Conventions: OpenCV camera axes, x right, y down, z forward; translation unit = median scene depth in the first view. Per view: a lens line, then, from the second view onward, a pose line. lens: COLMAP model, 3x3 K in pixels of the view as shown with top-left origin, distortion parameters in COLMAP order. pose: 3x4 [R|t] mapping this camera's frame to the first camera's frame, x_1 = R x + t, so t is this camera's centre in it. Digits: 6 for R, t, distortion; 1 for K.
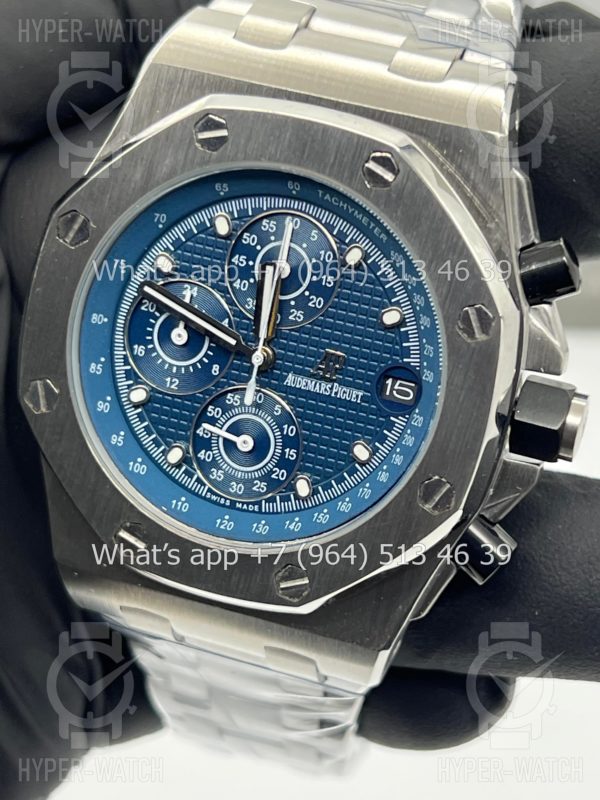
lens RADIAL K [[1879.1, 0, 300.0], [0, 1879.1, 400.0], [0, 0, 1]] dist [0.211706, -0.108732]
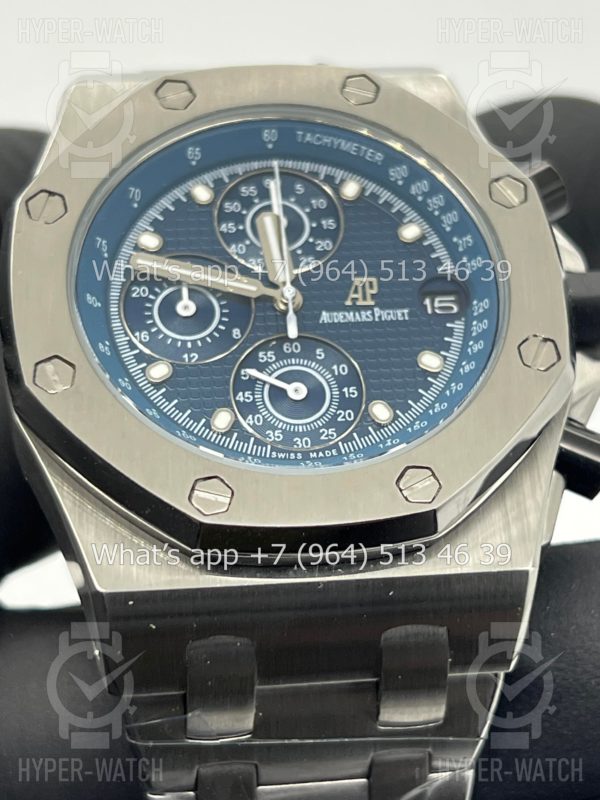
lens RADIAL K [[1879.1, 0, 300.0], [0, 1879.1, 400.0], [0, 0, 1]] dist [0.211706, -0.108732]
pose [[0.902296, -0.103614, 0.418481, -0.390416], [0.336947, 0.775024, -0.534606, 0.488714], [-0.268940, 0.623379, 0.734214, 0.376986]]
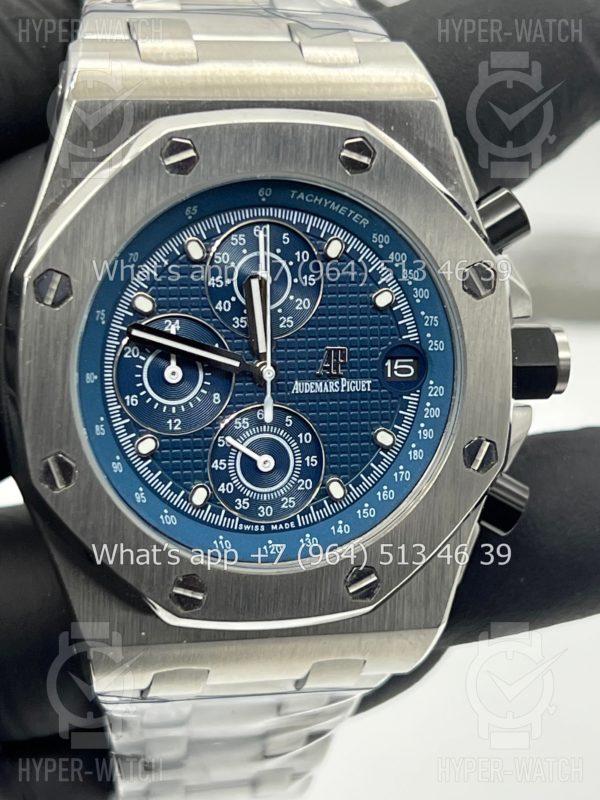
lens RADIAL K [[1879.1, 0, 300.0], [0, 1879.1, 400.0], [0, 0, 1]] dist [0.211706, -0.108732]
pose [[0.872727, -0.252627, 0.417763, -0.415171], [0.263662, 0.964078, 0.032188, -0.035484], [-0.410888, 0.082057, 0.907985, 0.109268]]
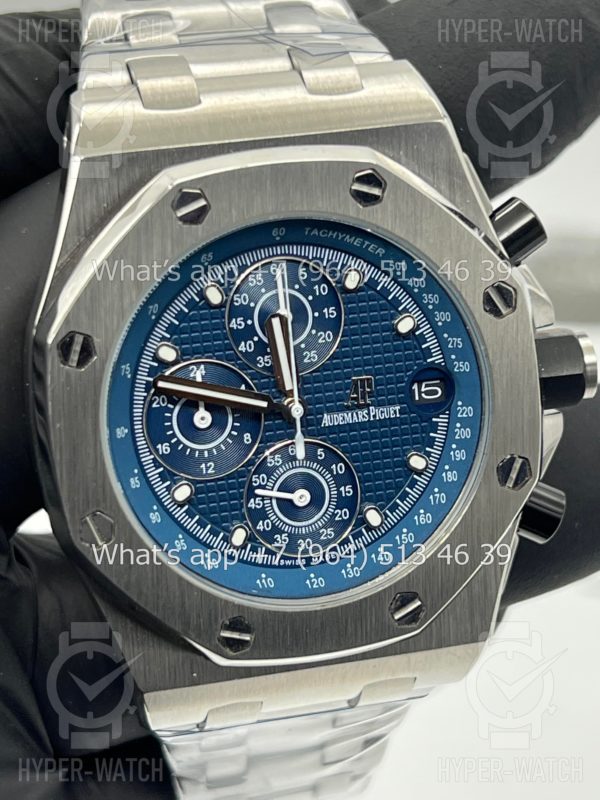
lens RADIAL K [[1879.1, 0, 300.0], [0, 1879.1, 400.0], [0, 0, 1]] dist [0.211706, -0.108732]
pose [[0.854669, -0.346533, 0.386595, -0.393733], [0.342127, 0.936012, 0.082654, -0.106656], [-0.390500, 0.061622, 0.918538, 0.100595]]
